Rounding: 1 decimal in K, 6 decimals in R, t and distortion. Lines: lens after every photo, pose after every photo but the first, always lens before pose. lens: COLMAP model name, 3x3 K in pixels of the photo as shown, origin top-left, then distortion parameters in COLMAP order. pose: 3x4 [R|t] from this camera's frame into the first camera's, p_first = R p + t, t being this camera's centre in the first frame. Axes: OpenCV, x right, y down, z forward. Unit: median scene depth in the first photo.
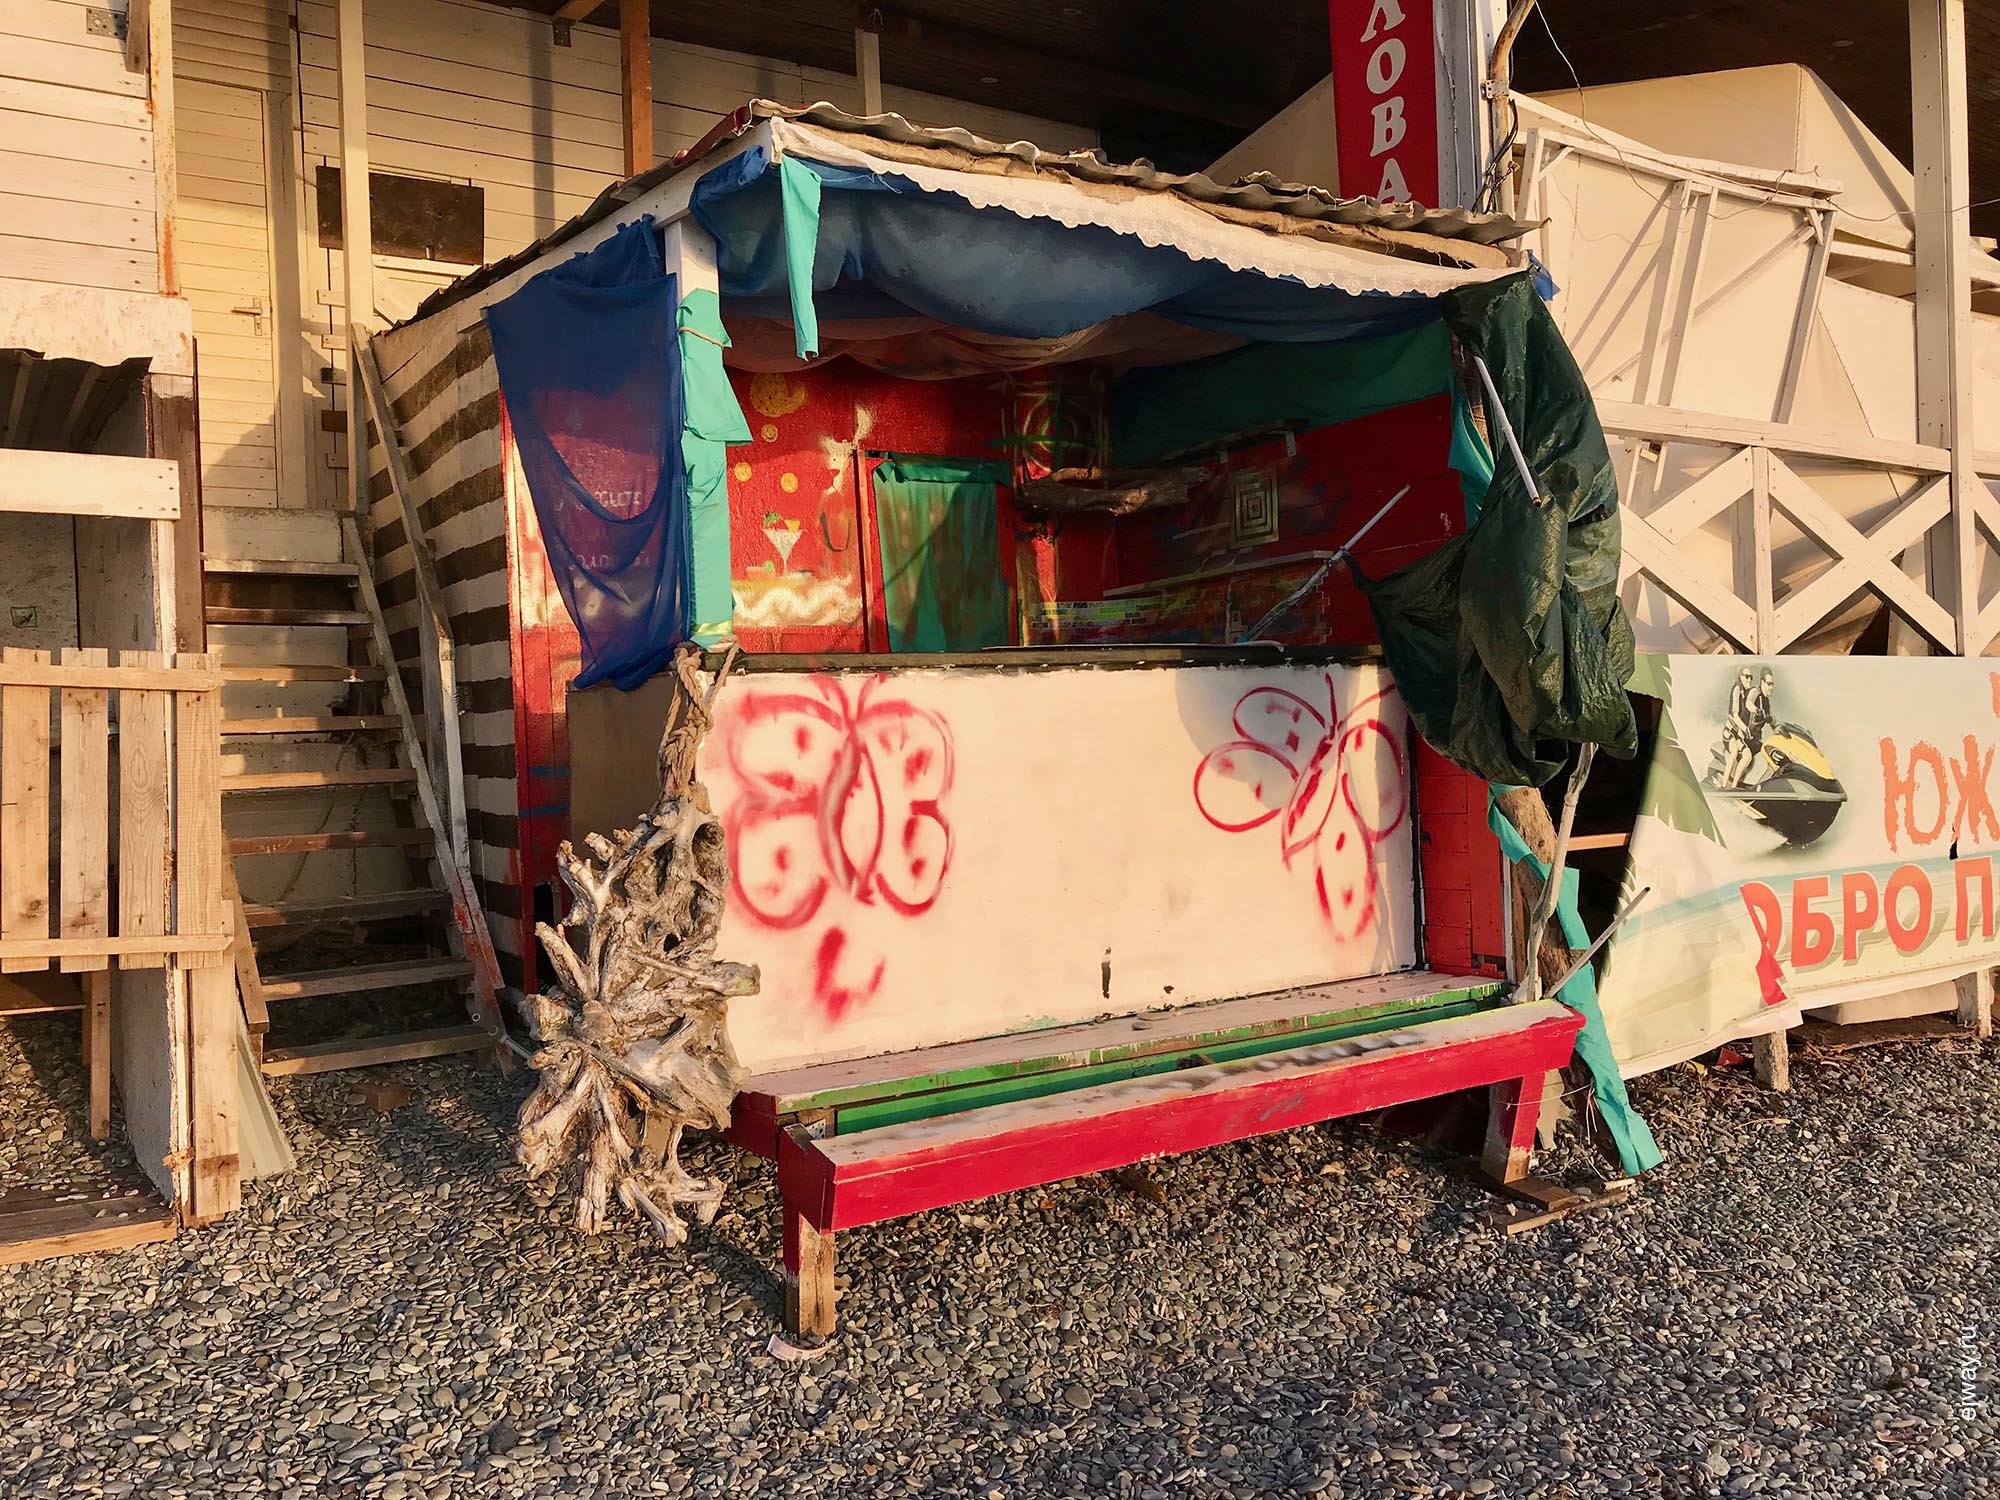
lens RADIAL K [[1642.0, 0, 1006.2], [0, 1642.0, 748.7], [0, 0, 1]] dist [0.032599, -0.007850]
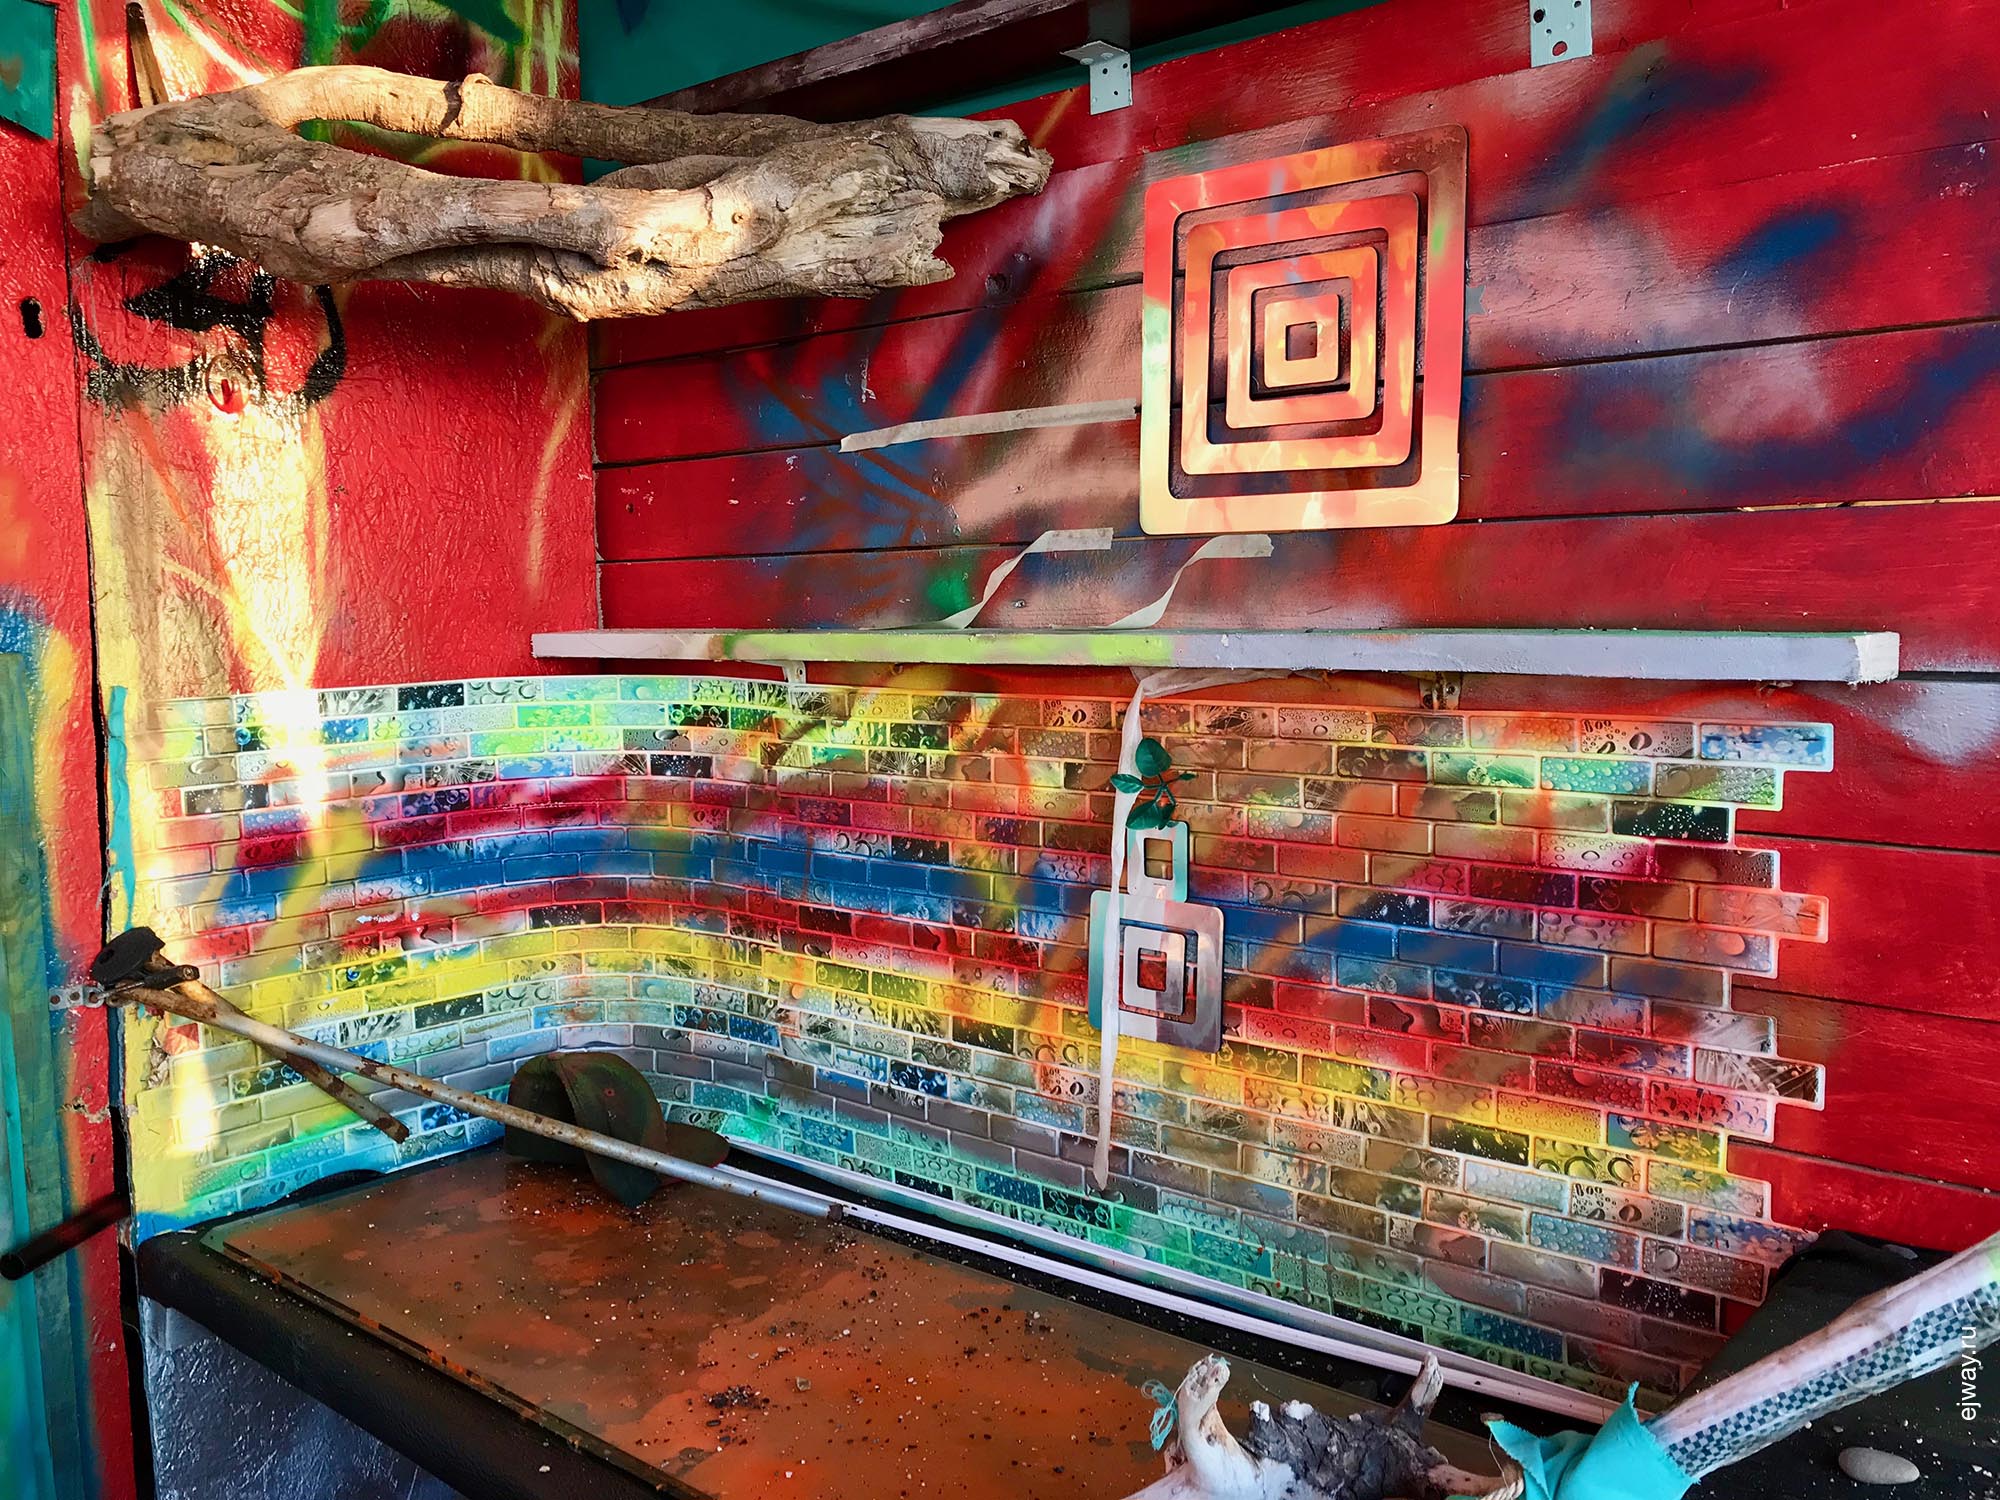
lens RADIAL K [[1642.0, 0, 993.7], [0, 1642.0, 757.9], [0, 0, 1]] dist [0.032599, -0.007850]
pose [[0.957898, 0.008918, 0.286970, 0.058602], [-0.037203, 0.994946, 0.093264, -0.111402], [-0.284688, -0.100014, 0.953389, 0.802410]]
